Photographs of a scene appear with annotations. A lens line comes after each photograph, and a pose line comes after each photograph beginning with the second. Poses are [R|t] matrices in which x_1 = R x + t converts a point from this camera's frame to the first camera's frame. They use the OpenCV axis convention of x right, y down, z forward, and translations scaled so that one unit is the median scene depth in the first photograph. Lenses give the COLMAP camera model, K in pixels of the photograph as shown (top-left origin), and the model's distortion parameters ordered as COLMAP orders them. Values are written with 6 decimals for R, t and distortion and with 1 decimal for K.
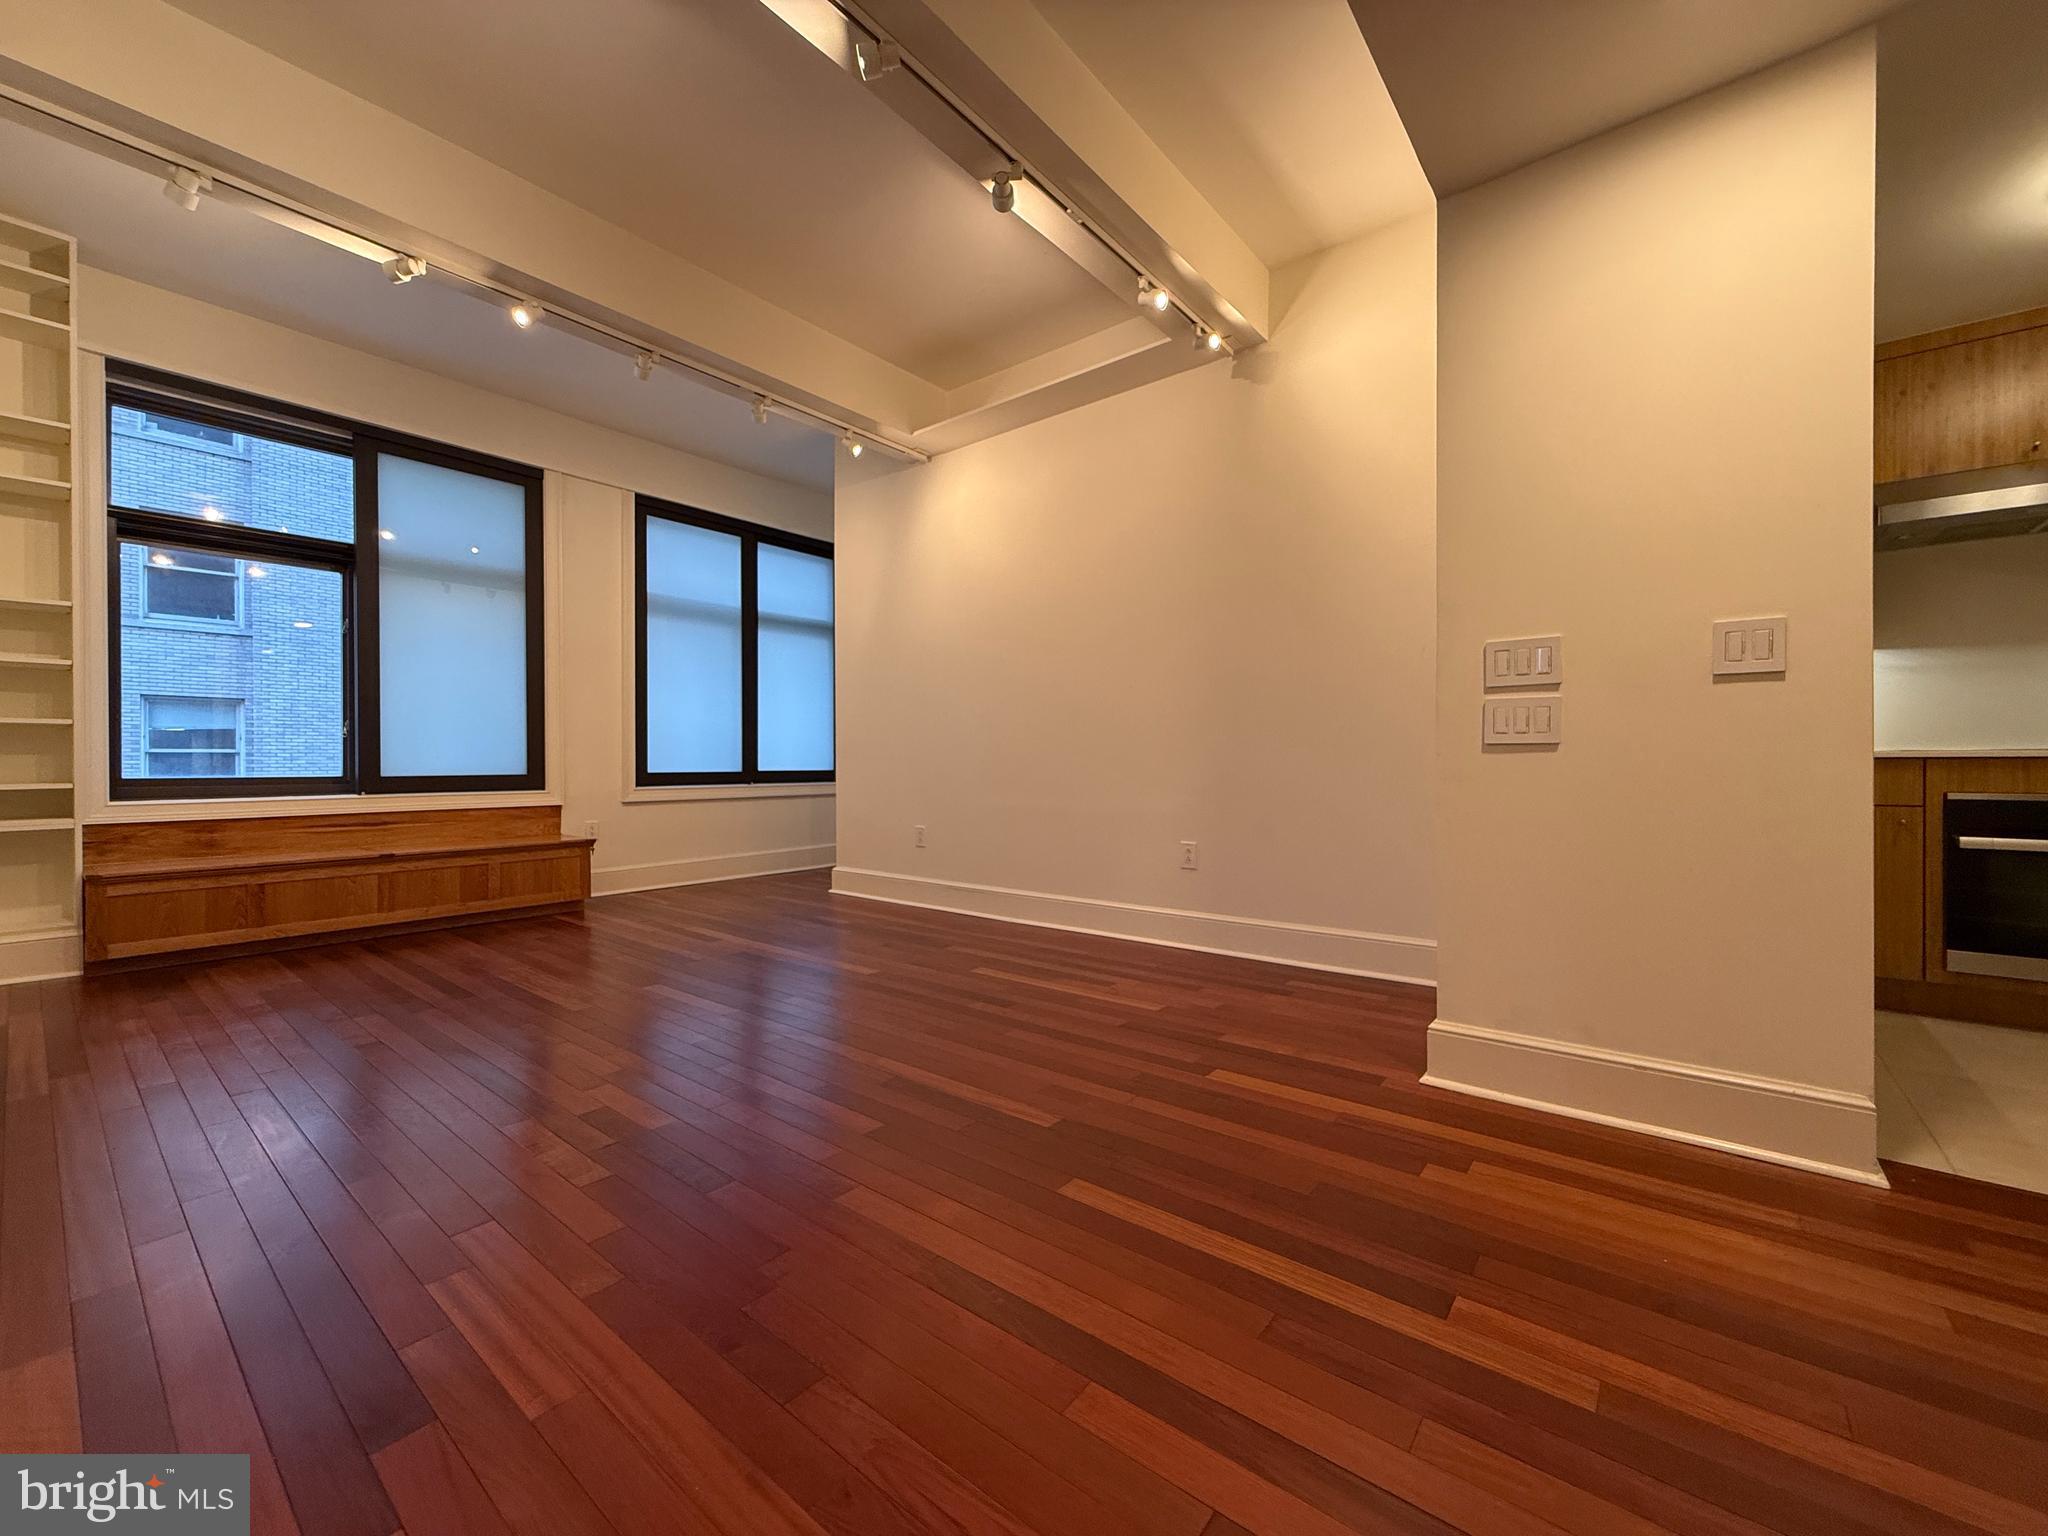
lens RADIAL K [[819.1, 0, 1014.2], [0, 819.1, 768.5], [0, 0, 1]] dist [0.000550, -0.000662]
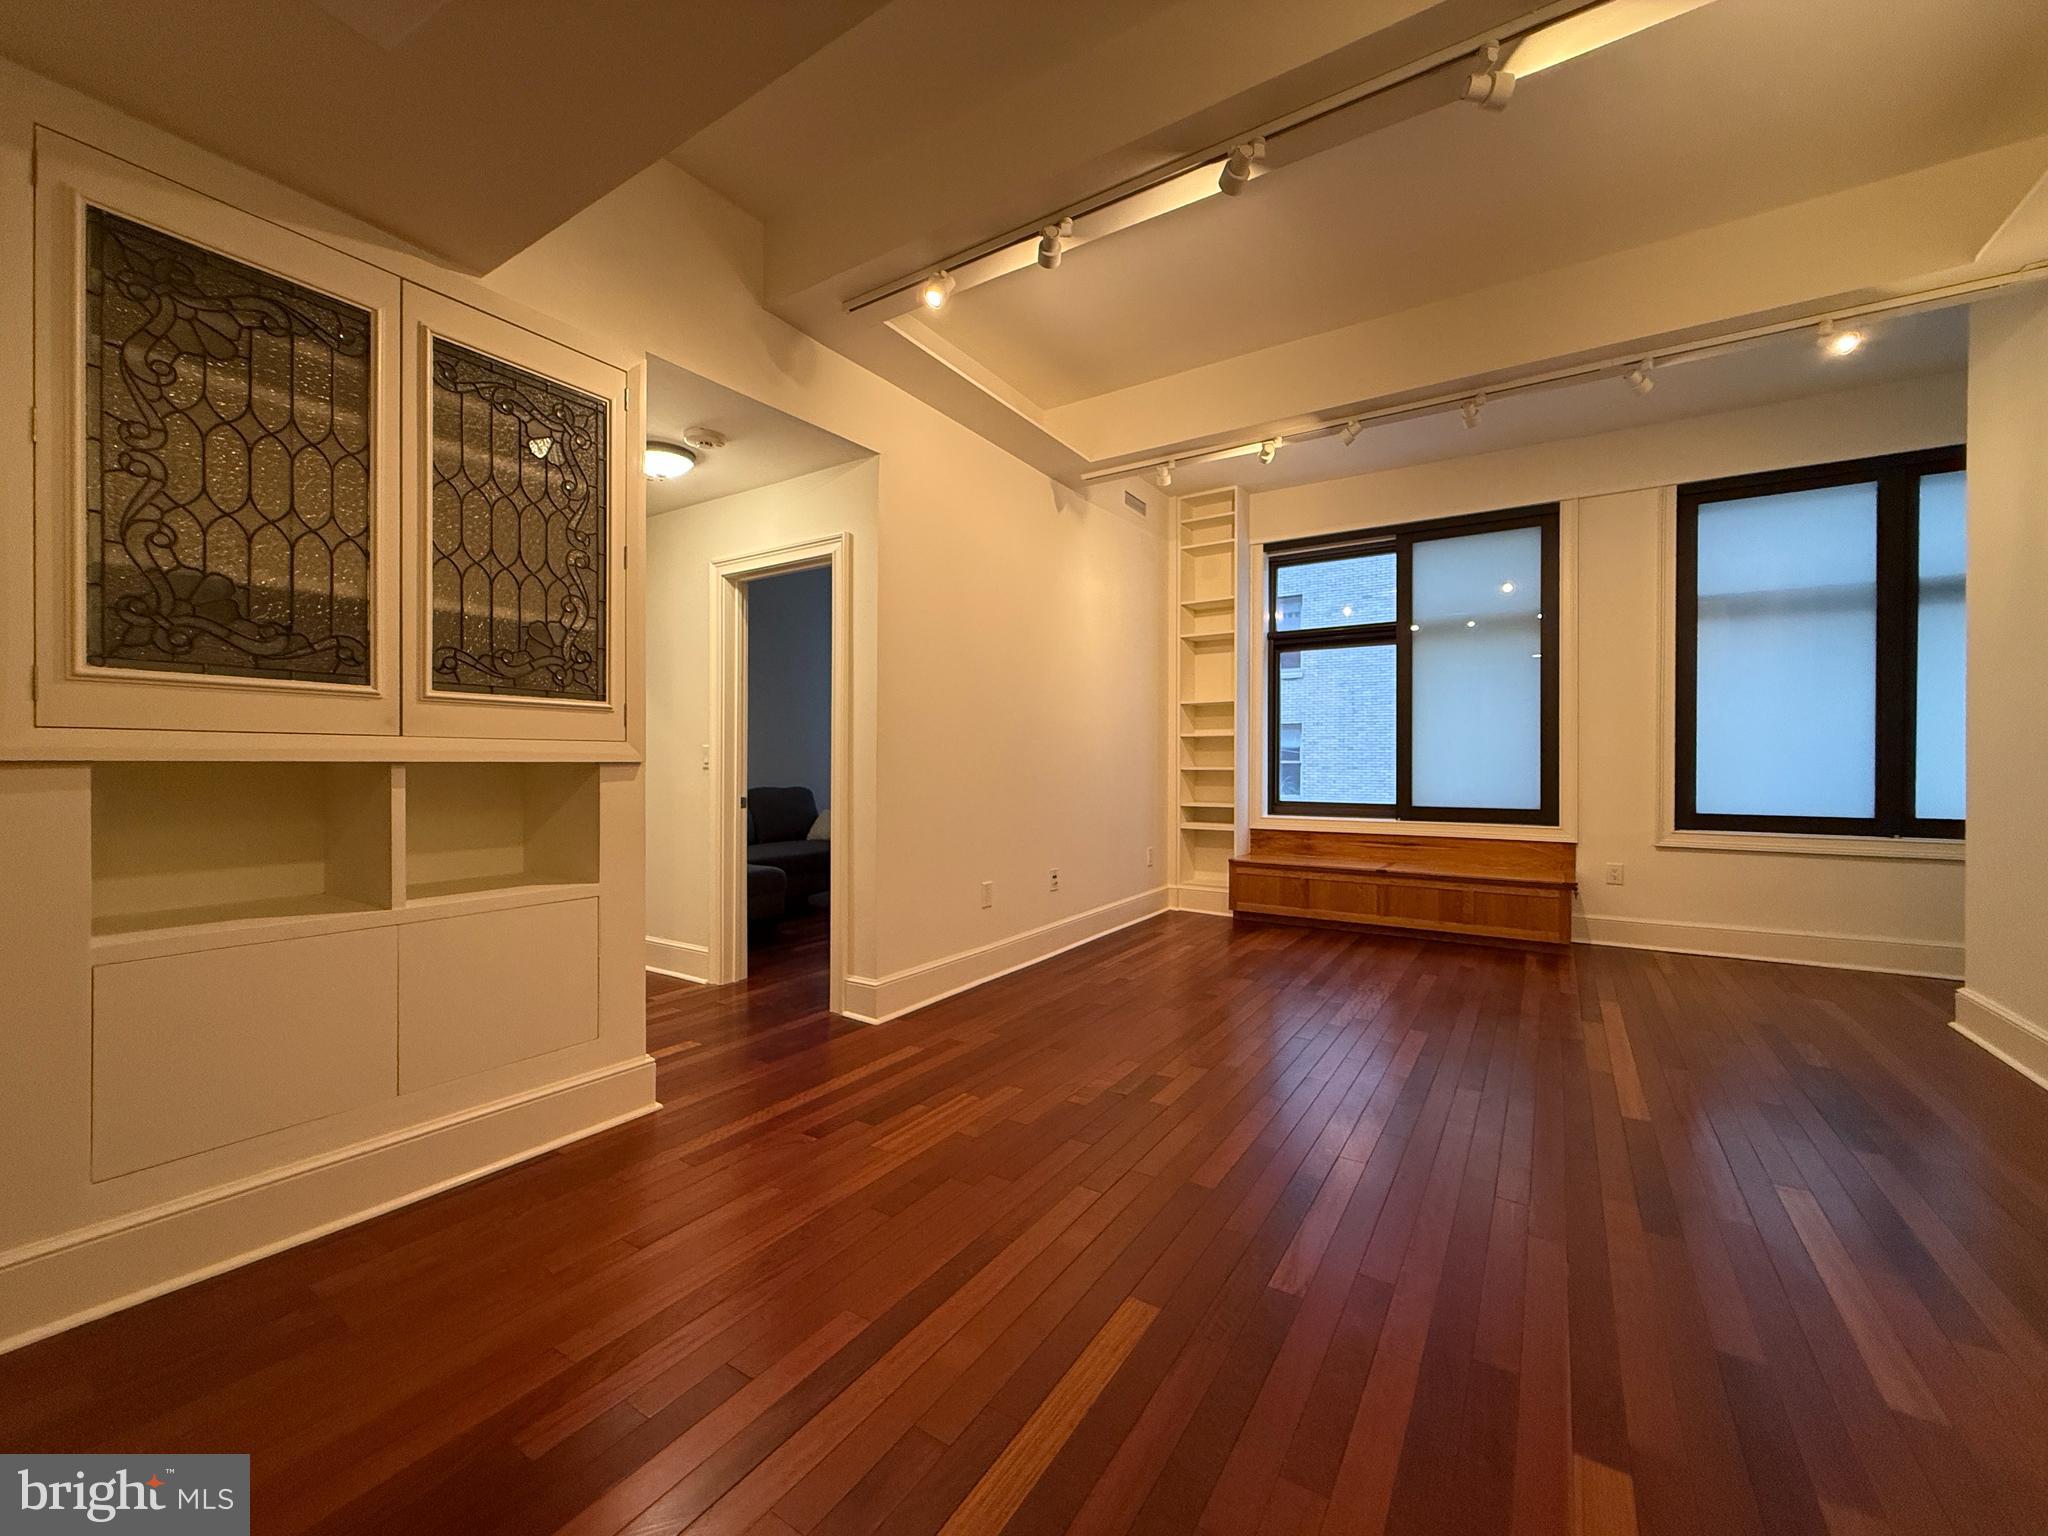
lens RADIAL K [[820.0, 0, 1019.2], [0, 820.0, 763.8], [0, 0, 1]] dist [-0.001564, -0.000068]
pose [[0.105532, 0.003228, -0.994411, 0.385685], [-0.010635, 0.999941, 0.002117, -0.049858], [0.994359, 0.010352, 0.105560, 0.283015]]
